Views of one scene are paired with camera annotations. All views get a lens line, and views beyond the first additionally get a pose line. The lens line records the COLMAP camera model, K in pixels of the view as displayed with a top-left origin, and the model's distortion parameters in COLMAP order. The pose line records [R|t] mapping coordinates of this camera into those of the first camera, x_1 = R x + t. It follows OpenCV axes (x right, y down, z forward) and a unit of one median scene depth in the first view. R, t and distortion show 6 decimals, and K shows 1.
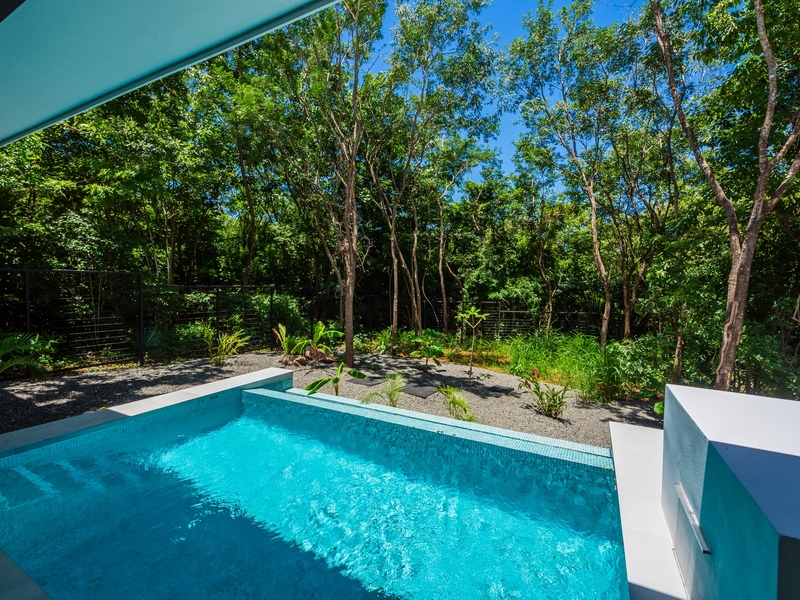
lens RADIAL K [[355.4, 0, 407.3], [0, 355.4, 300.7], [0, 0, 1]] dist [-0.000415, -0.001232]
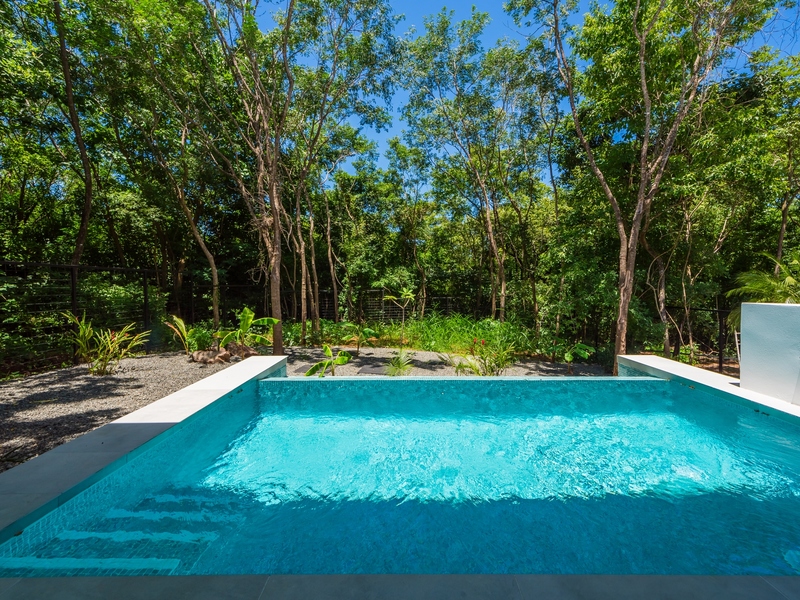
lens RADIAL K [[351.6, 0, 410.5], [0, 351.6, 301.8], [0, 0, 1]] dist [0.002623, 0.000083]
pose [[0.888088, -0.036970, 0.458184, -0.139391], [0.031174, 0.999310, 0.020208, 0.019466], [-0.458615, -0.003663, 0.888628, 0.042377]]
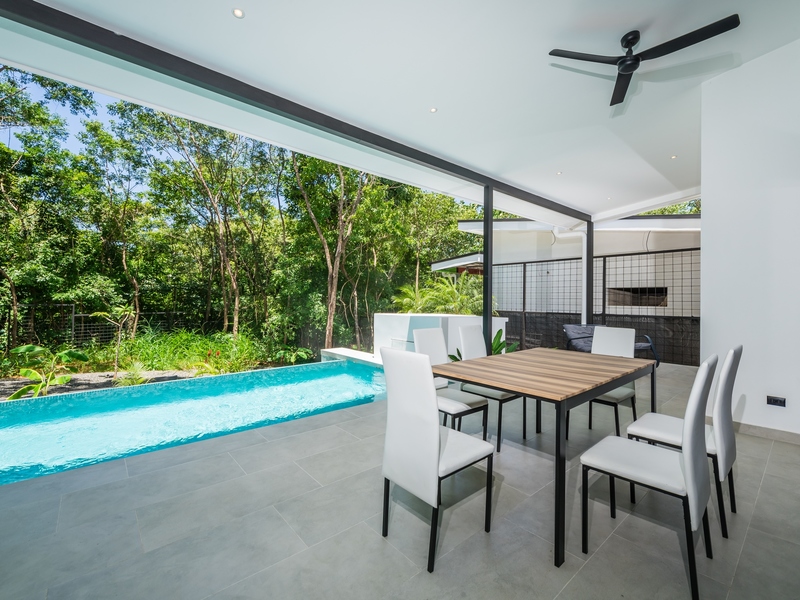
lens RADIAL K [[355.4, 0, 407.3], [0, 355.4, 300.7], [0, 0, 1]] dist [-0.000415, -0.001232]
pose [[0.371533, -0.014423, 0.928308, -0.215597], [0.030359, 0.999533, 0.003379, 0.016677], [-0.927923, 0.026928, 0.371797, -0.034036]]
